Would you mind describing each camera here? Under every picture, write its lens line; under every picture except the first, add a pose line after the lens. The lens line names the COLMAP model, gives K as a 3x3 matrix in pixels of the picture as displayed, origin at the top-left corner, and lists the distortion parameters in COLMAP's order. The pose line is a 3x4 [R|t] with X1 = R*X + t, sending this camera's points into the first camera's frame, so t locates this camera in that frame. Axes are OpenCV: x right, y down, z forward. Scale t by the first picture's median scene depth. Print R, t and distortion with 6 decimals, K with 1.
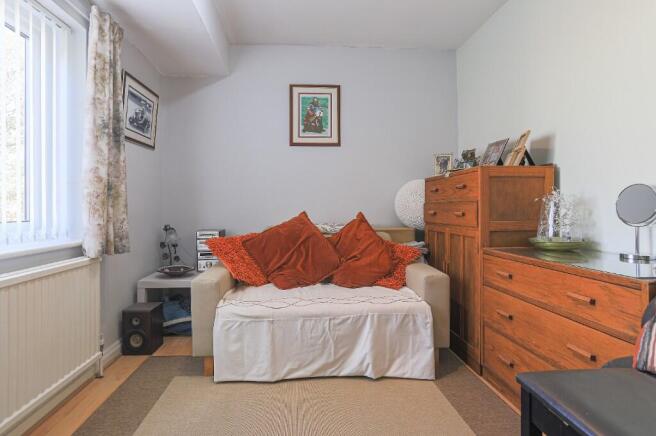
lens RADIAL K [[342.3, 0, 326.5], [0, 342.3, 199.1], [0, 0, 1]] dist [-0.061252, 0.039253]
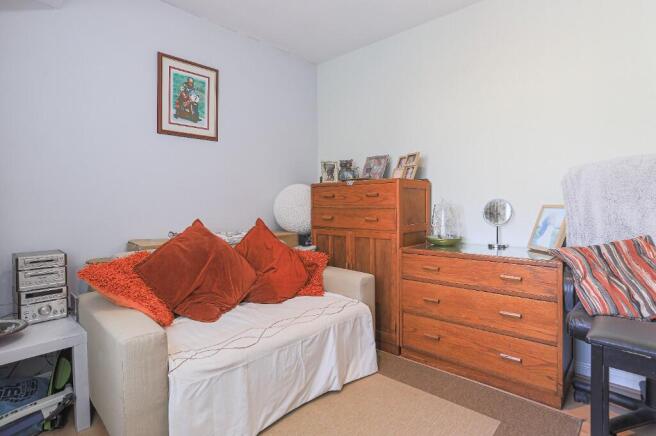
lens RADIAL K [[342.3, 0, 326.5], [0, 342.3, 199.1], [0, 0, 1]] dist [-0.061252, 0.039253]
pose [[0.735317, 0.009359, 0.677658, -0.519560], [-0.016152, 0.999863, 0.003717, -0.026282], [-0.677530, -0.013679, 0.735368, 0.288340]]
